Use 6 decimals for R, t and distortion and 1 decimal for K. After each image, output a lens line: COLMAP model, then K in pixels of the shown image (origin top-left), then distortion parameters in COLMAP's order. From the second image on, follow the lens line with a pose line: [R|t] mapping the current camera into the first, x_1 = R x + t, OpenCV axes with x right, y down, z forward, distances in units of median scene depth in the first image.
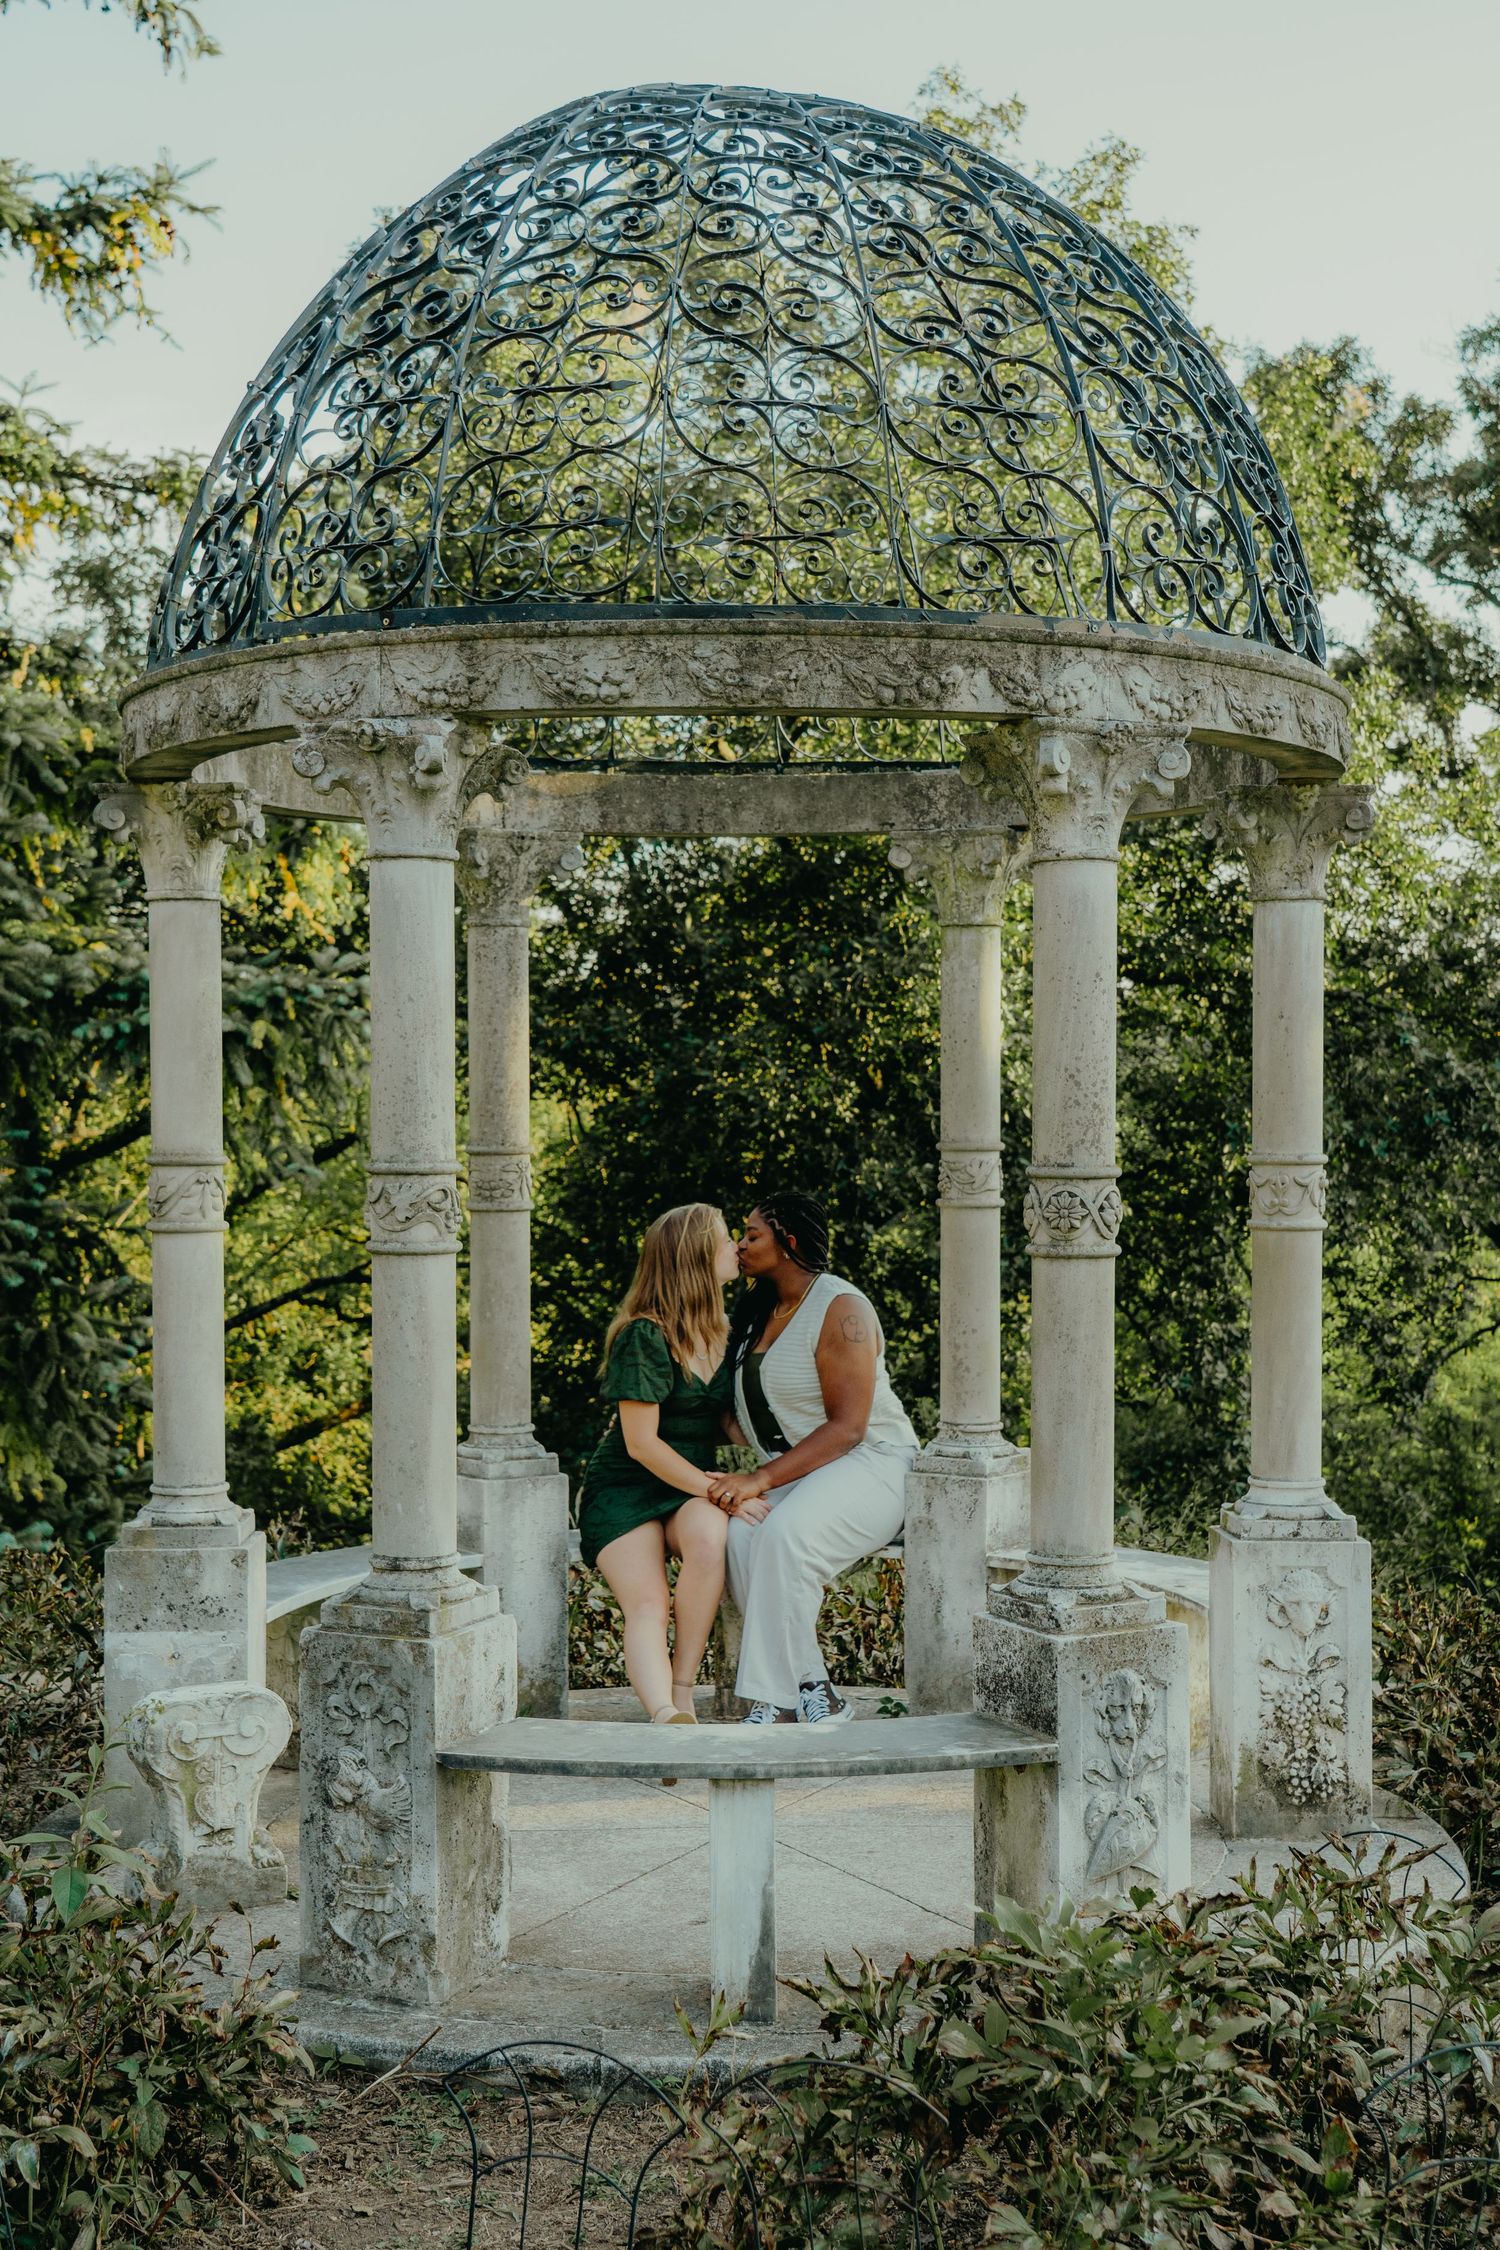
lens RADIAL K [[2607.9, 0, 745.6], [0, 2607.9, 1128.2], [0, 0, 1]] dist [0.016381, 0.000000]
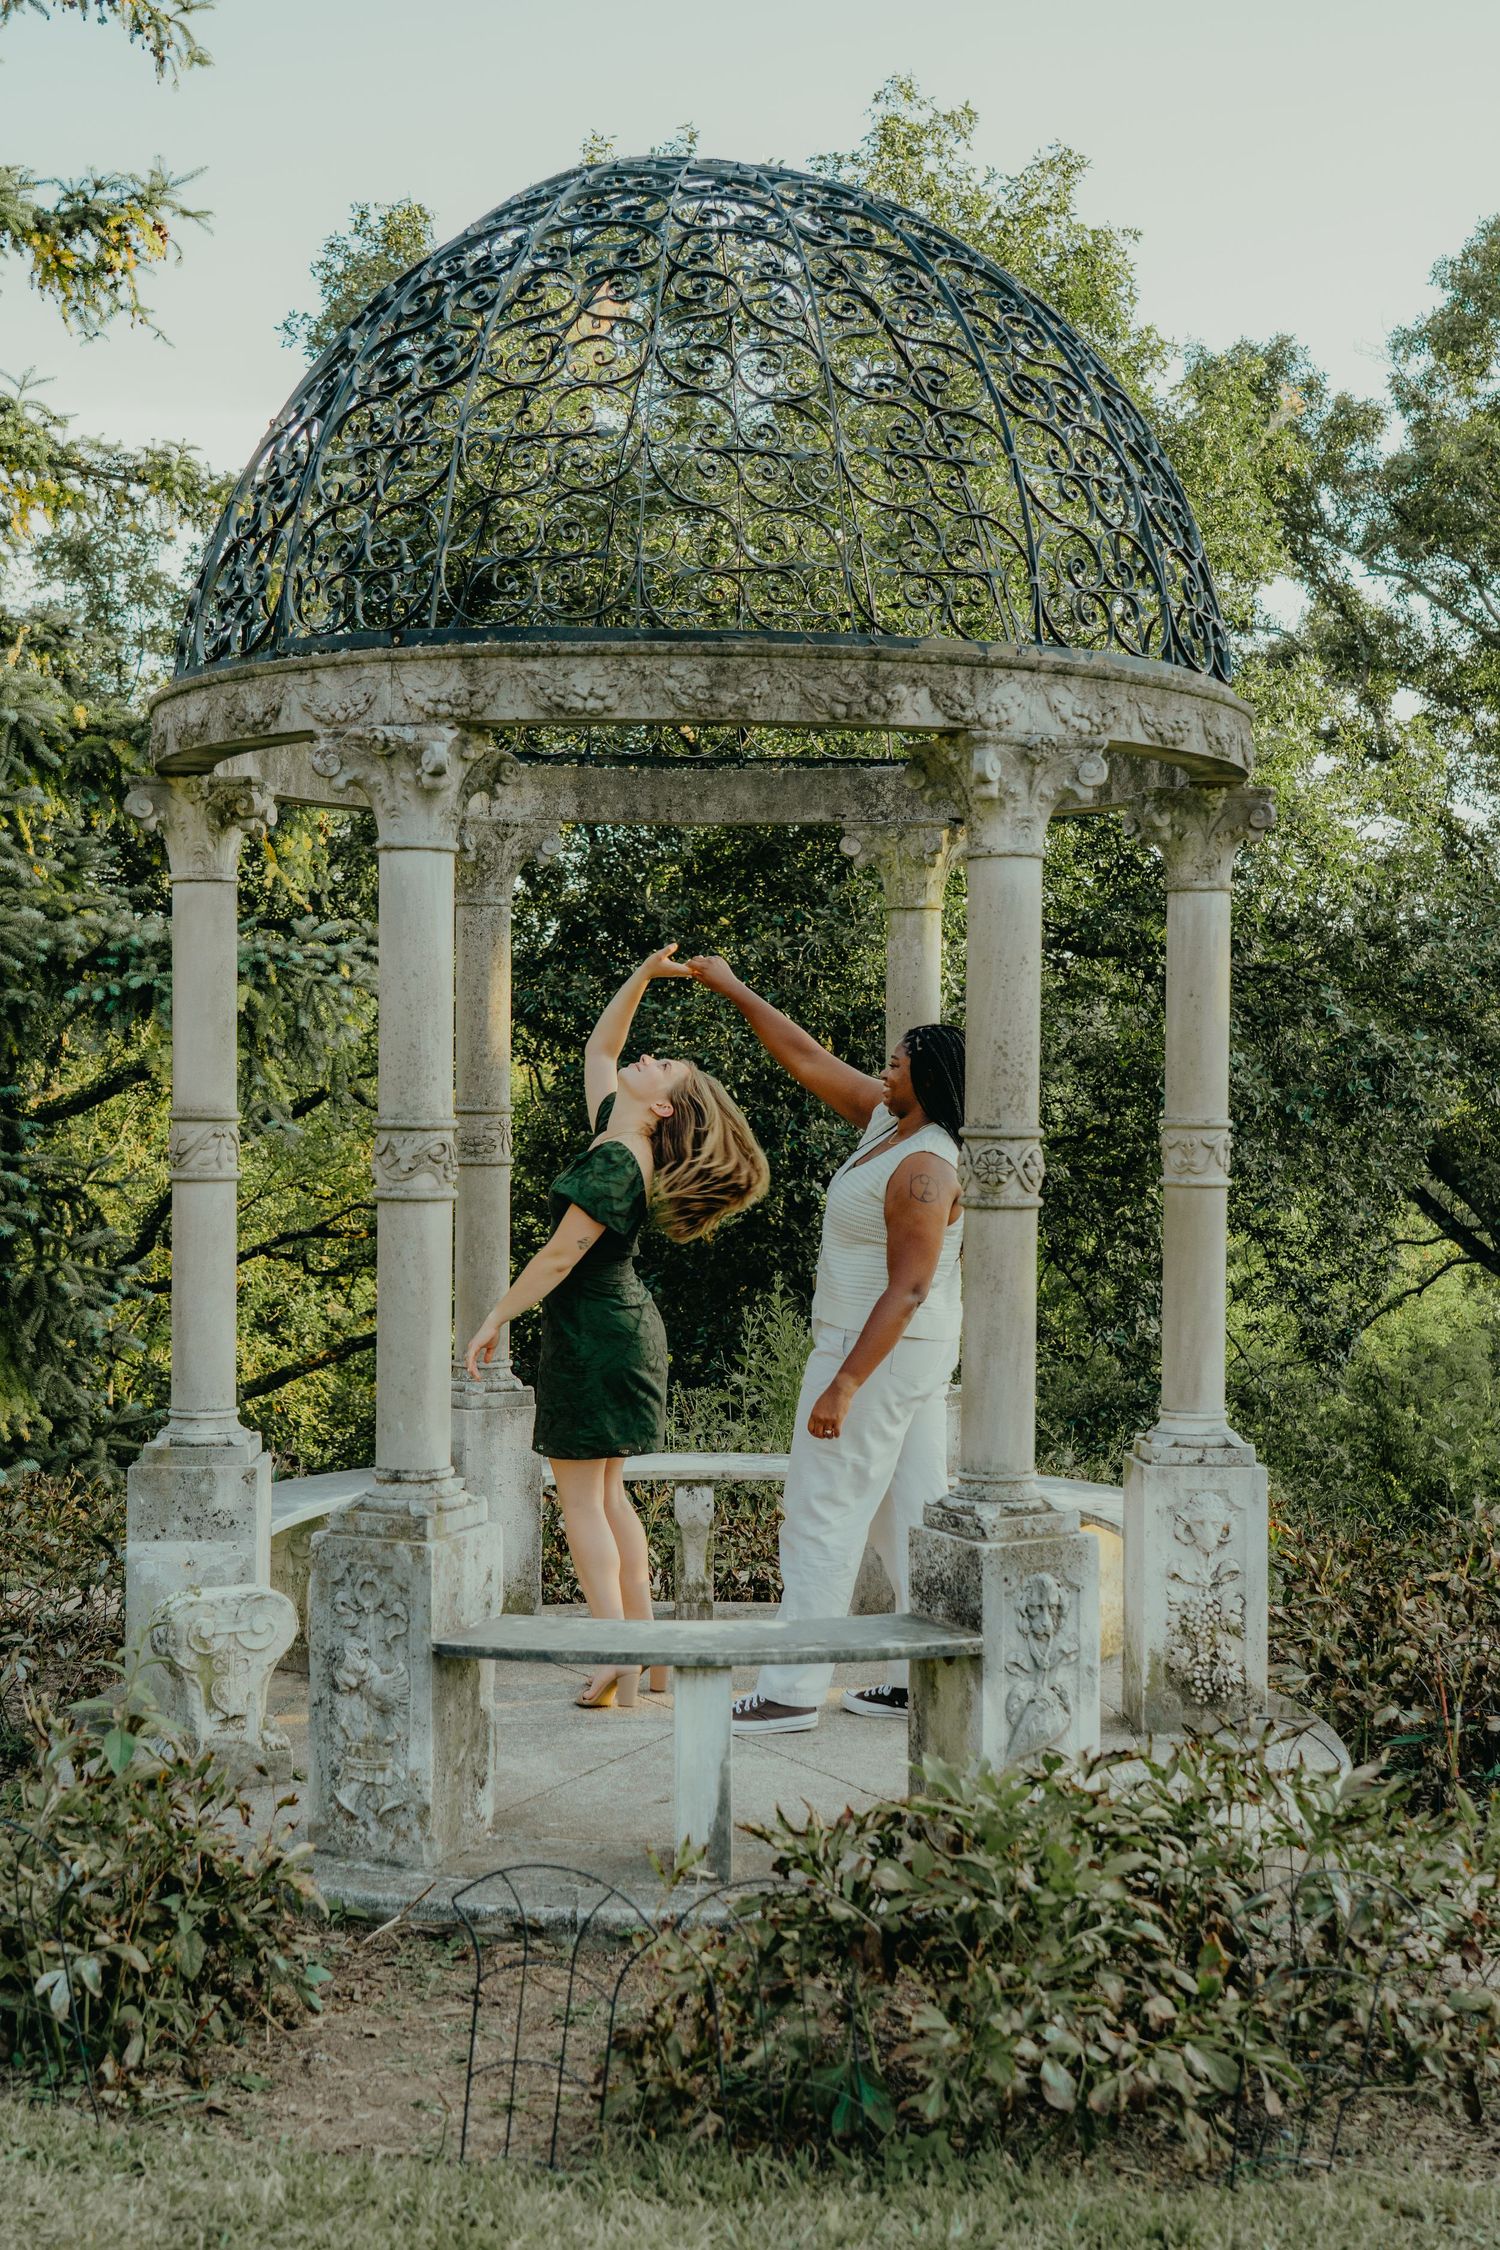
lens RADIAL K [[2784.8, 0, 752.5], [0, 2784.8, 1123.0], [0, 0, 1]] dist [0.005510, 0.000000]
pose [[0.999678, 0.007924, 0.024117, -0.009523], [-0.008209, 0.999898, 0.011714, -0.000470], [-0.024021, -0.011908, 0.999641, -0.176466]]
